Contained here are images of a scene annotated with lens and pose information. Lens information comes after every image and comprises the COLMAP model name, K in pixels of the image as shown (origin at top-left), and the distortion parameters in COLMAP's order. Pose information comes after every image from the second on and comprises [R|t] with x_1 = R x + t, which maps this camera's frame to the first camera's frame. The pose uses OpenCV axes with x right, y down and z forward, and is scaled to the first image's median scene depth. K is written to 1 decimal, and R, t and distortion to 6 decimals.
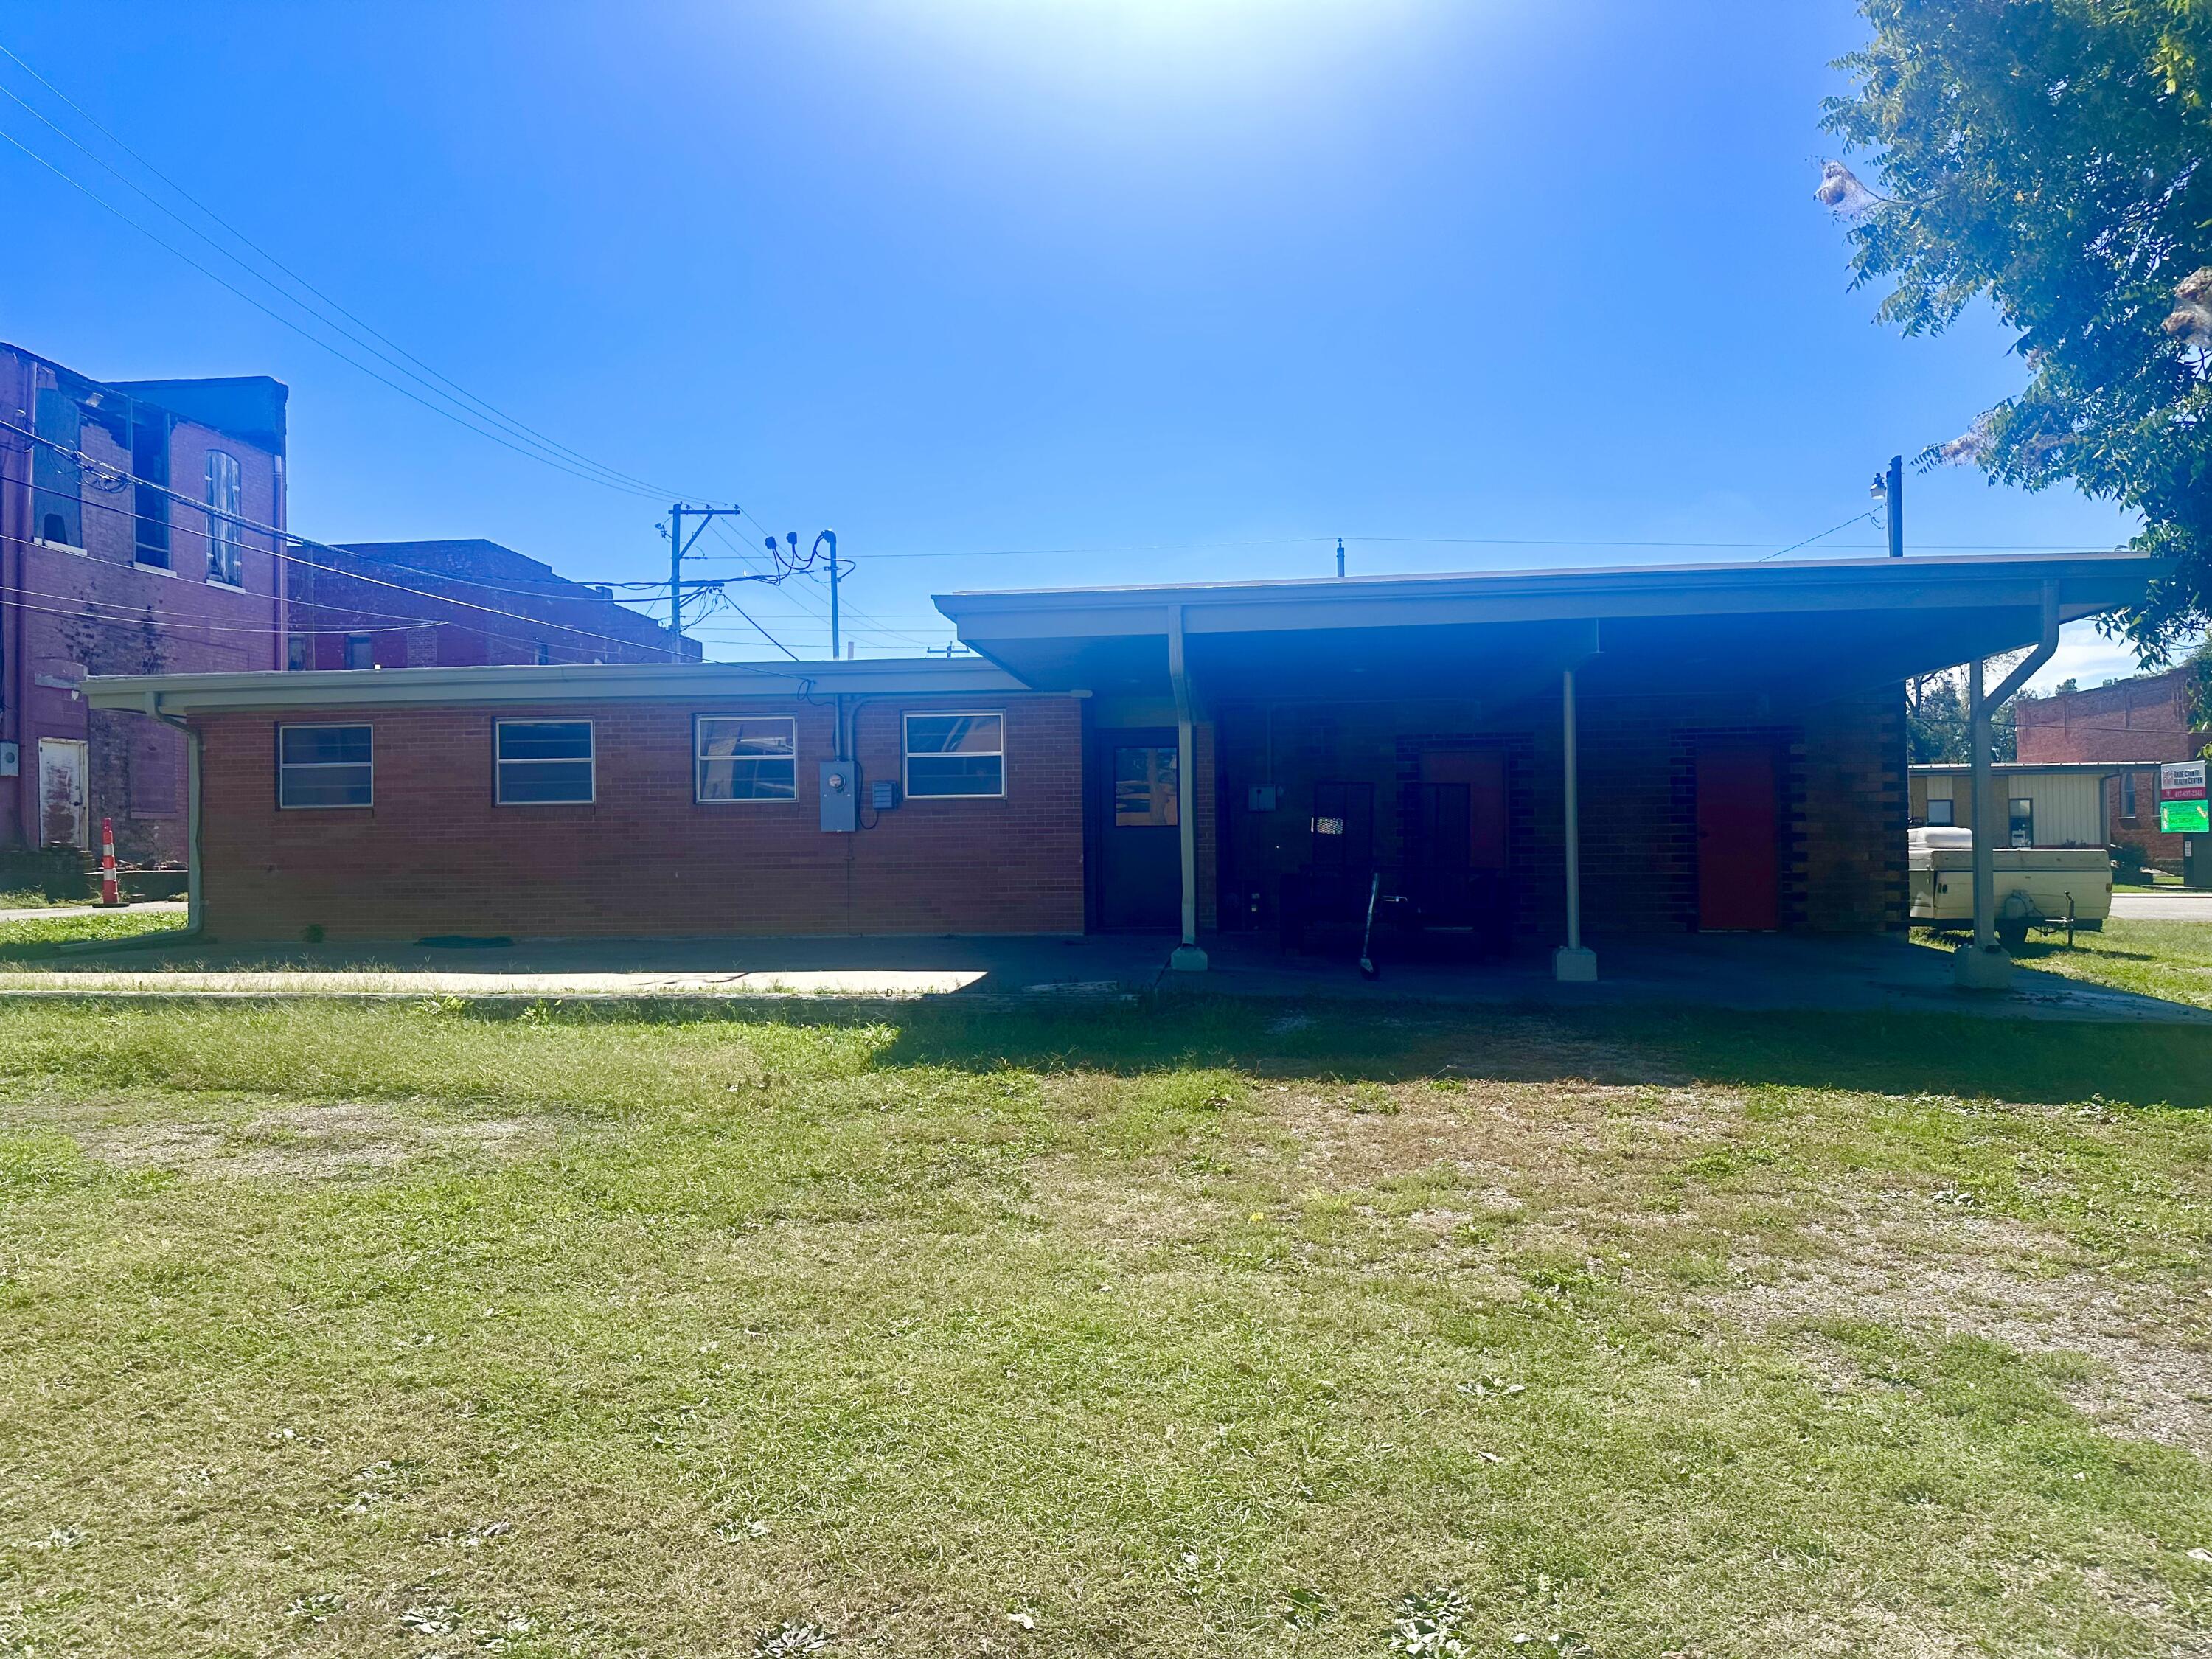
lens RADIAL K [[1571.8, 0, 1113.8], [0, 1571.8, 821.9], [0, 0, 1]] dist [0.084059, -0.102749]
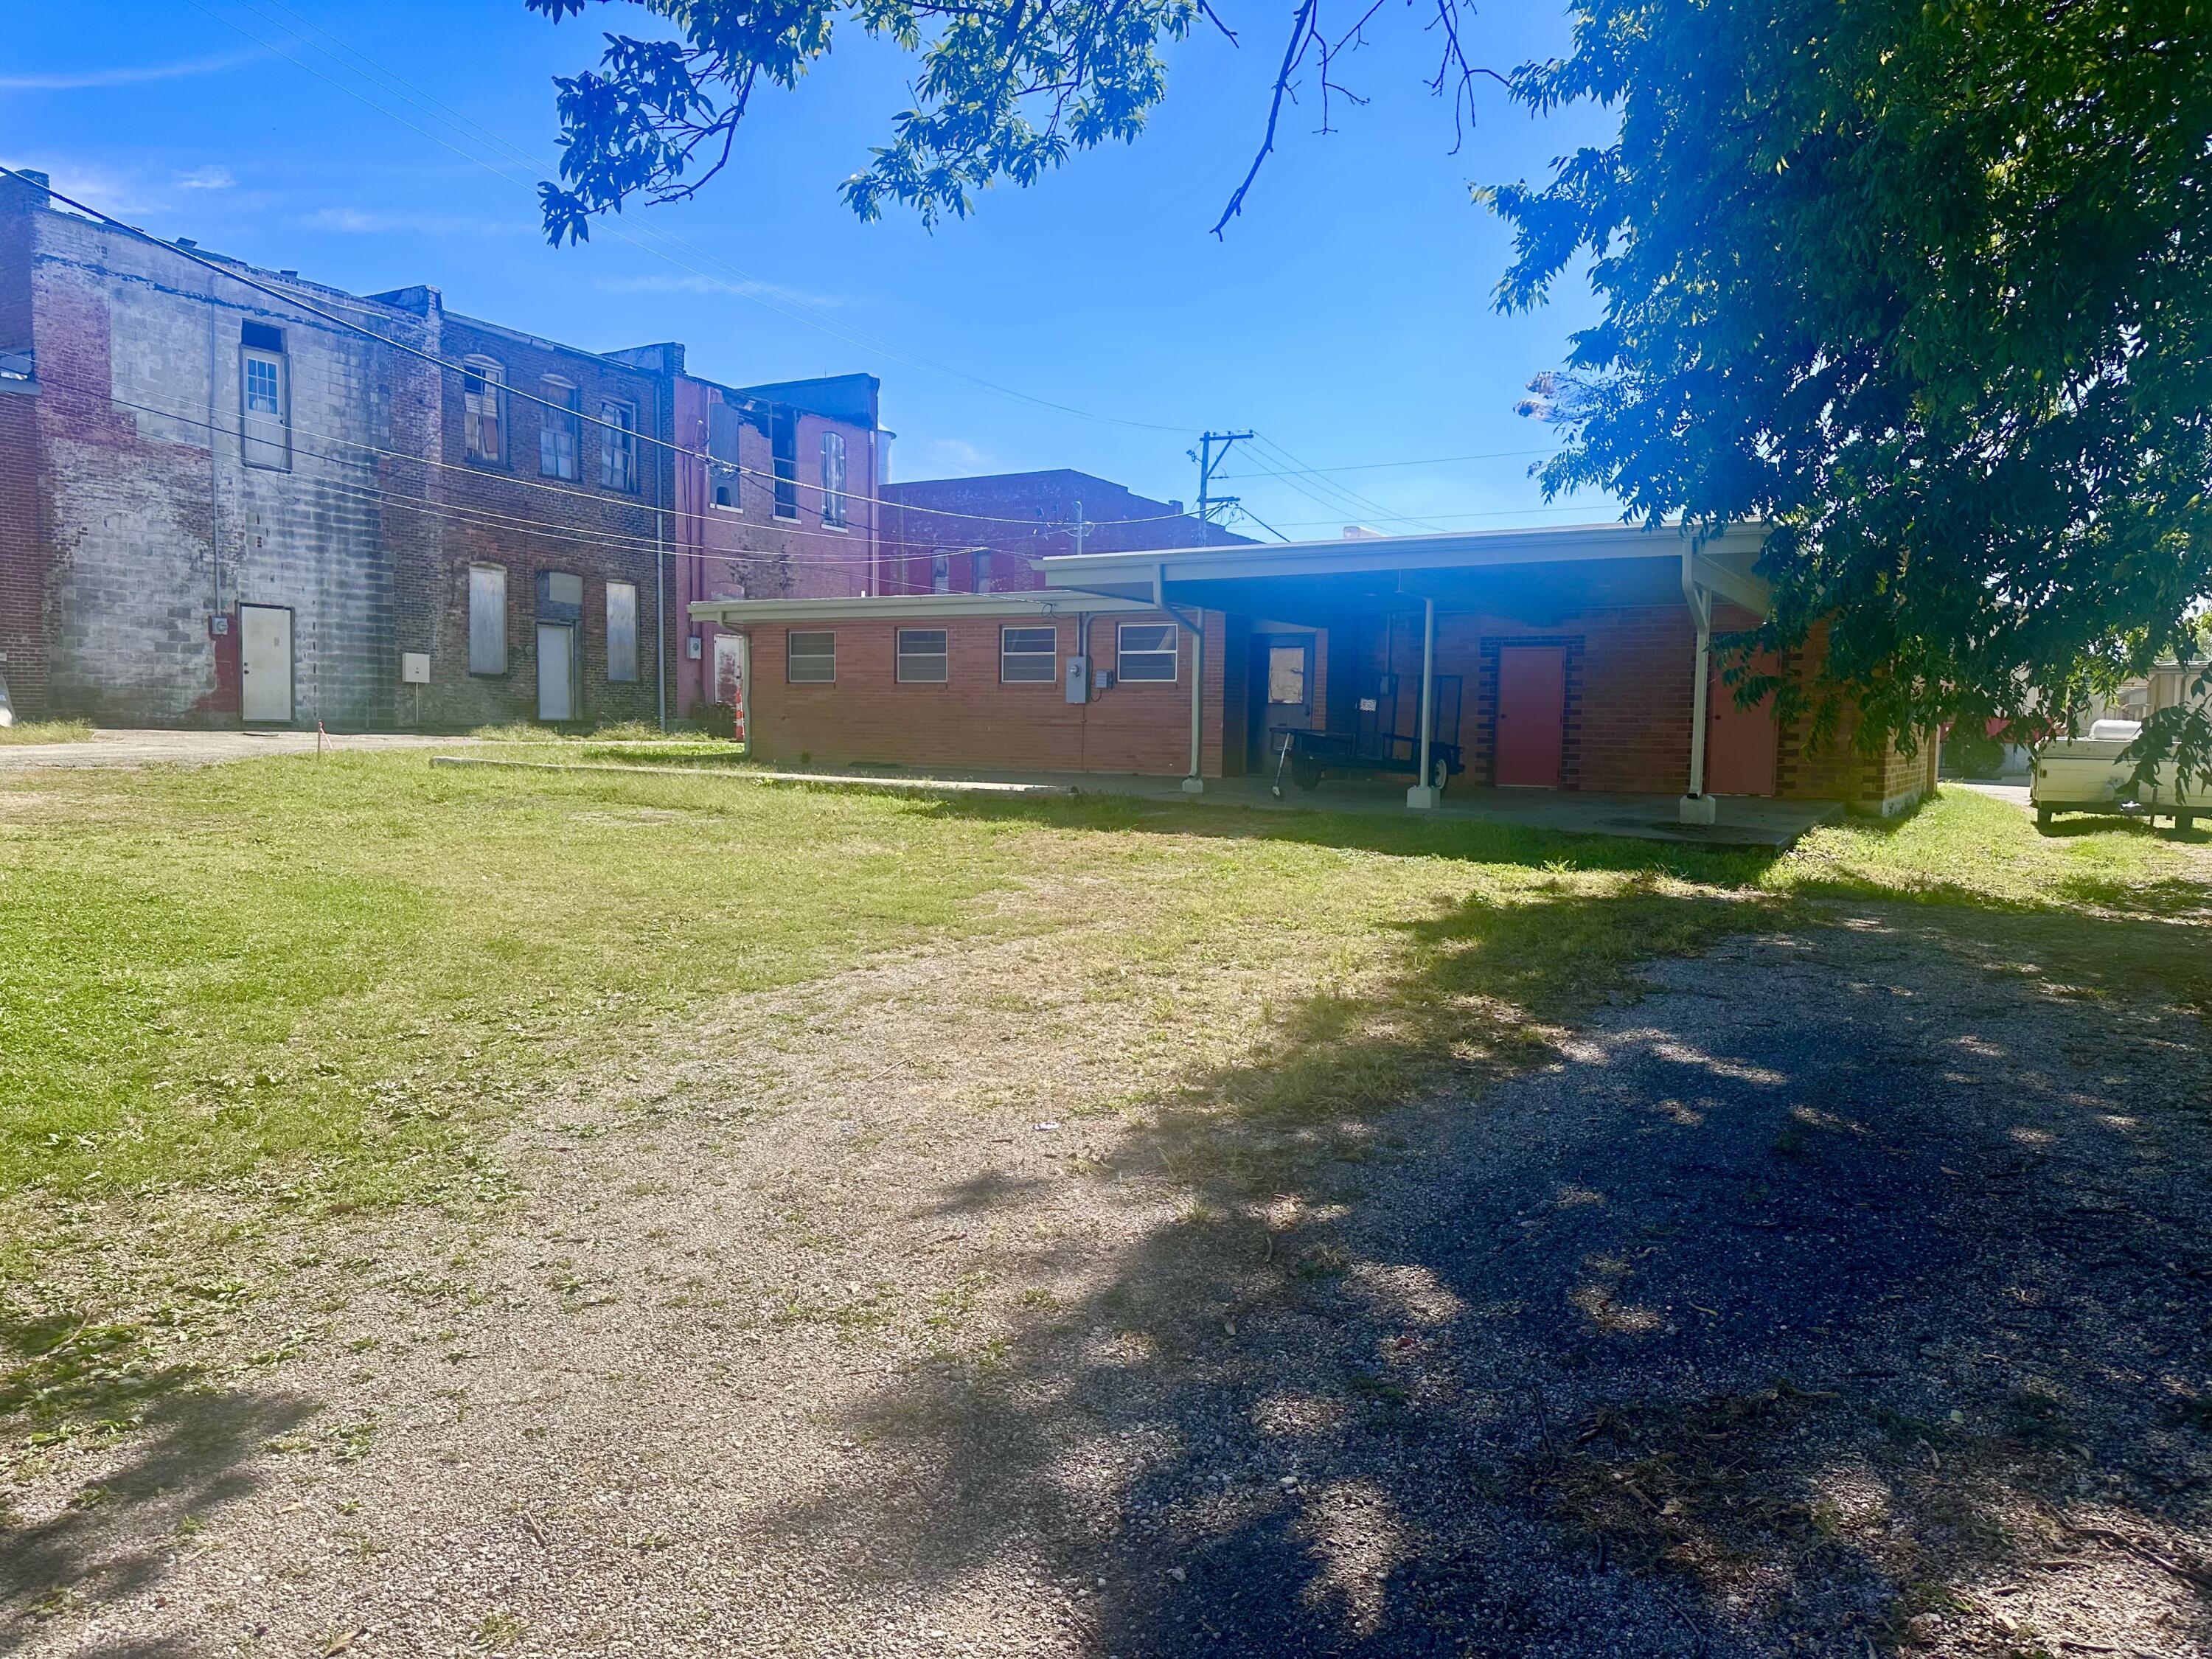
lens RADIAL K [[1571.8, 0, 1118.3], [0, 1571.8, 833.7], [0, 0, 1]] dist [0.084059, -0.102749]
pose [[0.911076, 0.053673, -0.408729, 0.463481], [-0.020565, 0.996171, 0.084975, 0.002016], [0.411725, -0.069013, 0.908691, -0.354073]]
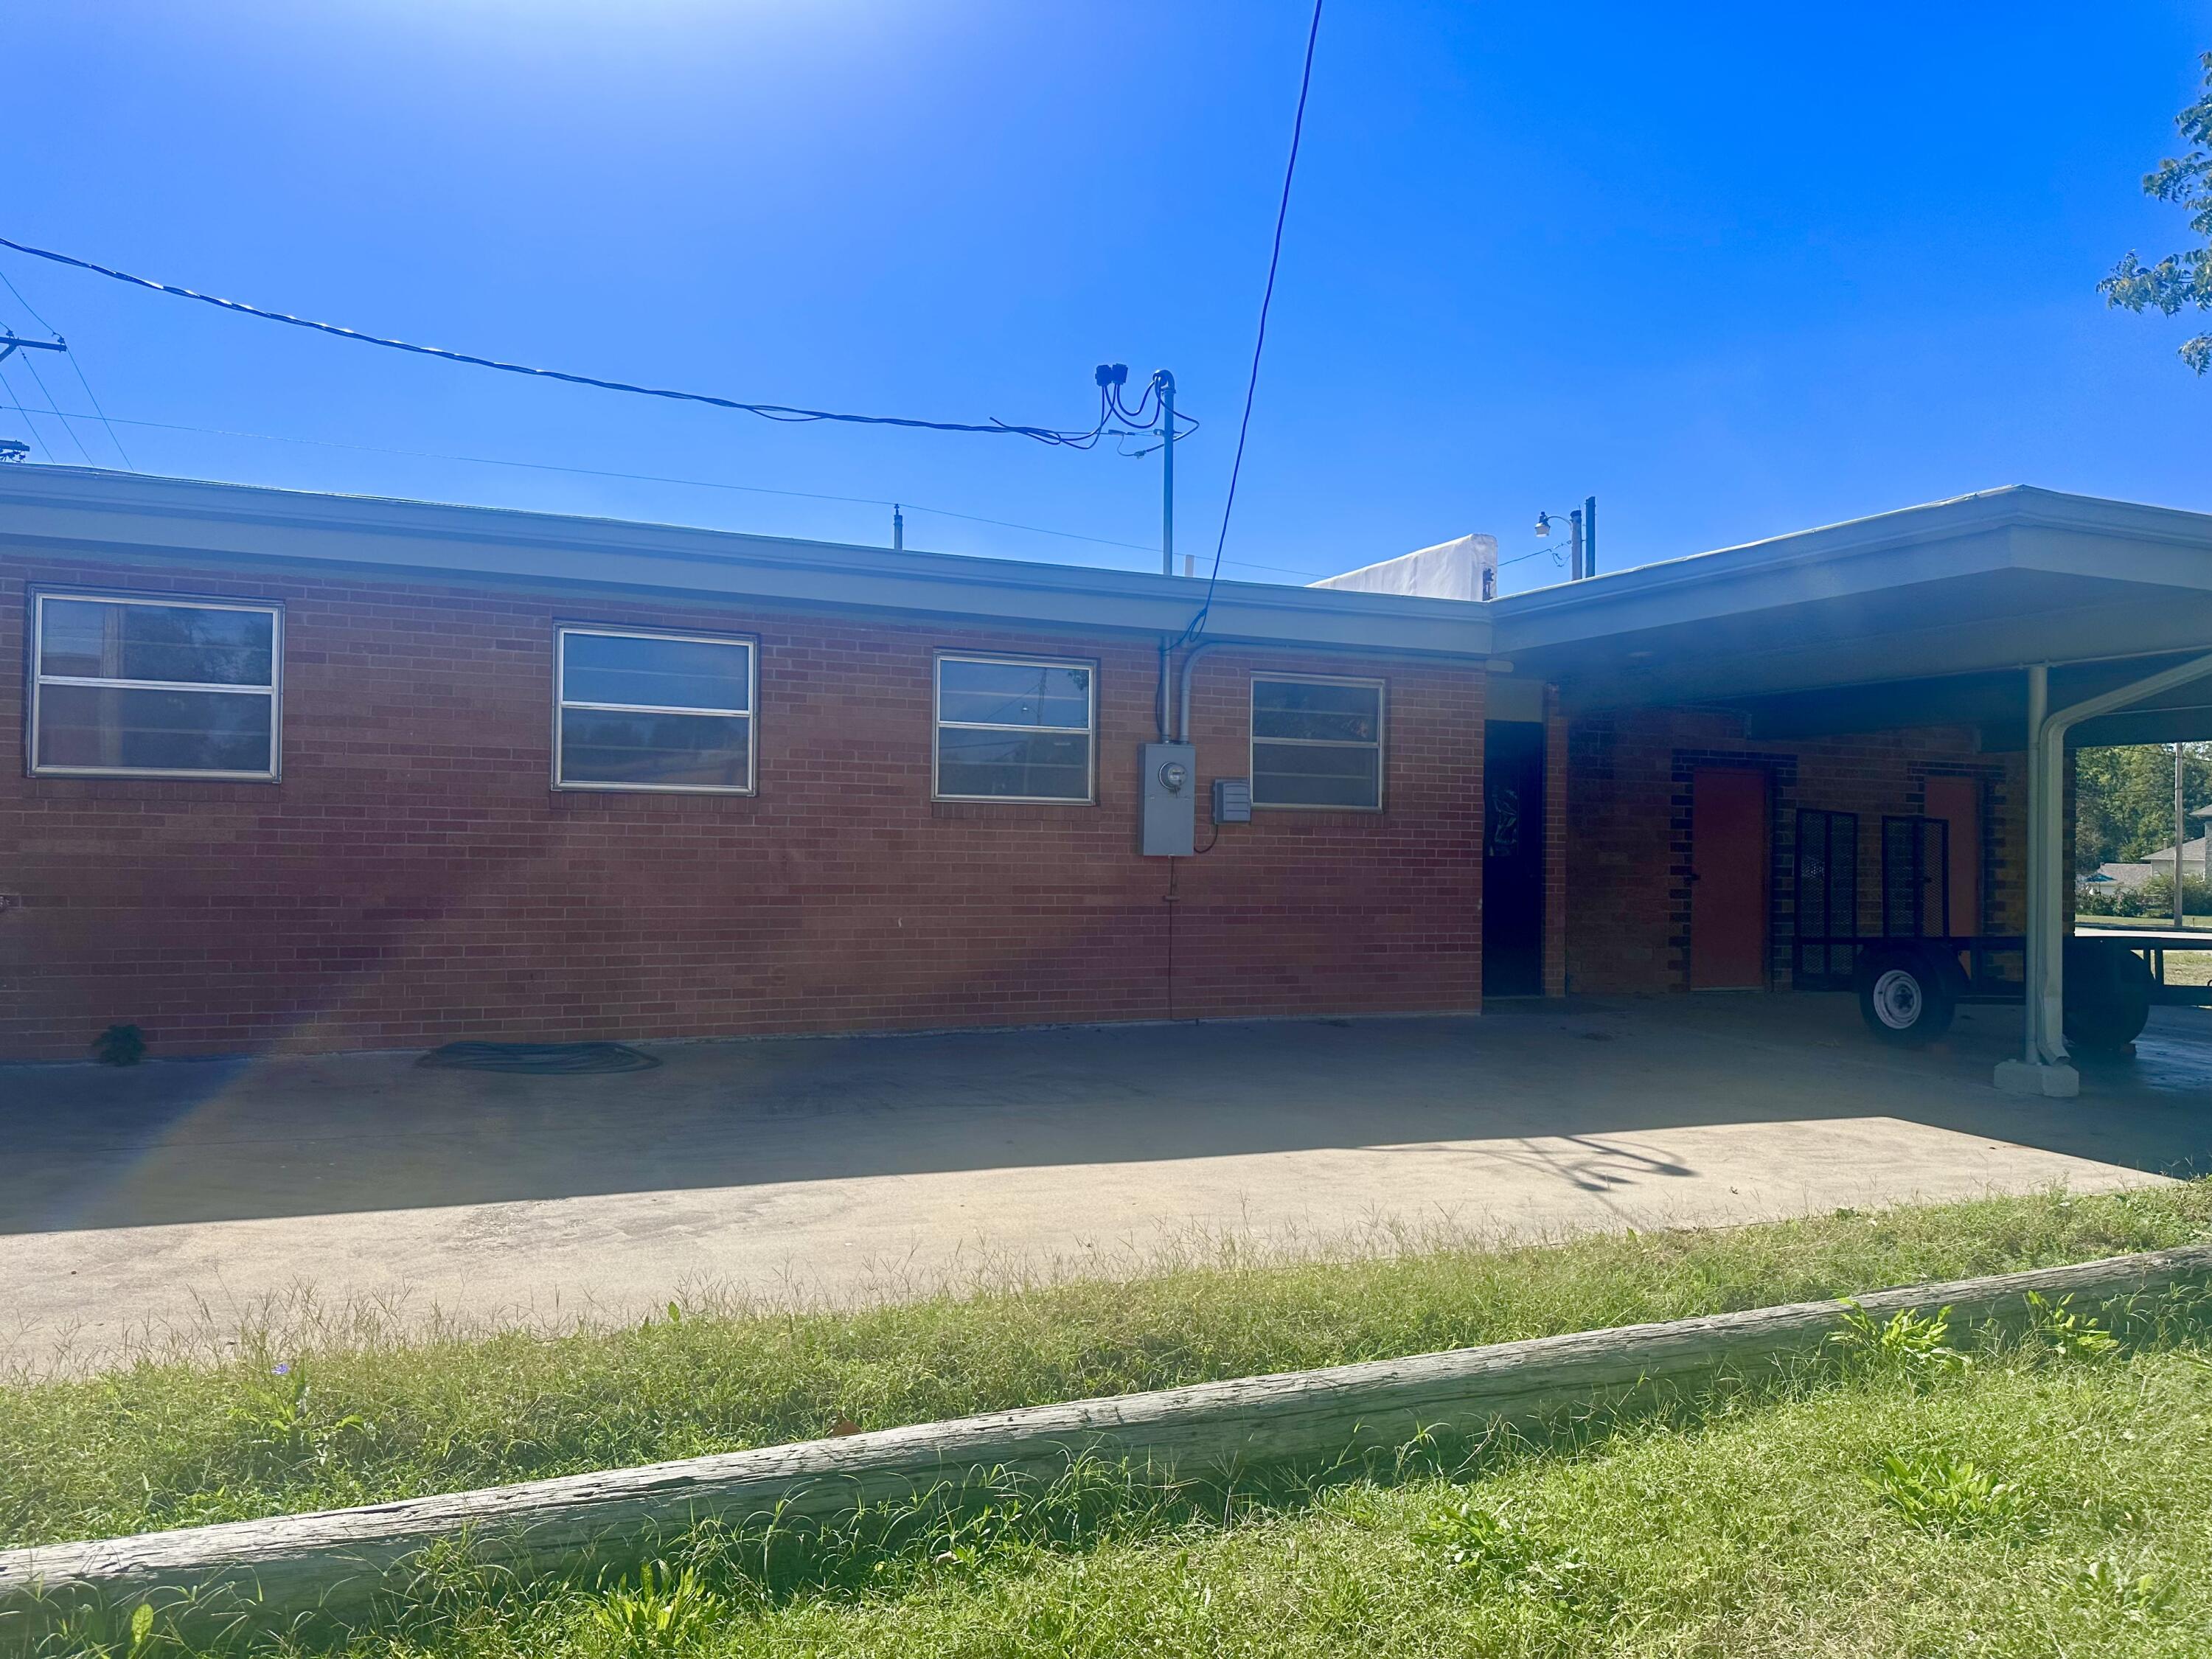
lens RADIAL K [[1571.8, 0, 1121.4], [0, 1571.8, 813.1], [0, 0, 1]] dist [0.084059, -0.102749]
pose [[0.870497, 0.037677, 0.490729, -0.468553], [-0.037041, 0.999253, -0.011013, -0.003129], [-0.490777, -0.008590, 0.871243, 0.440119]]
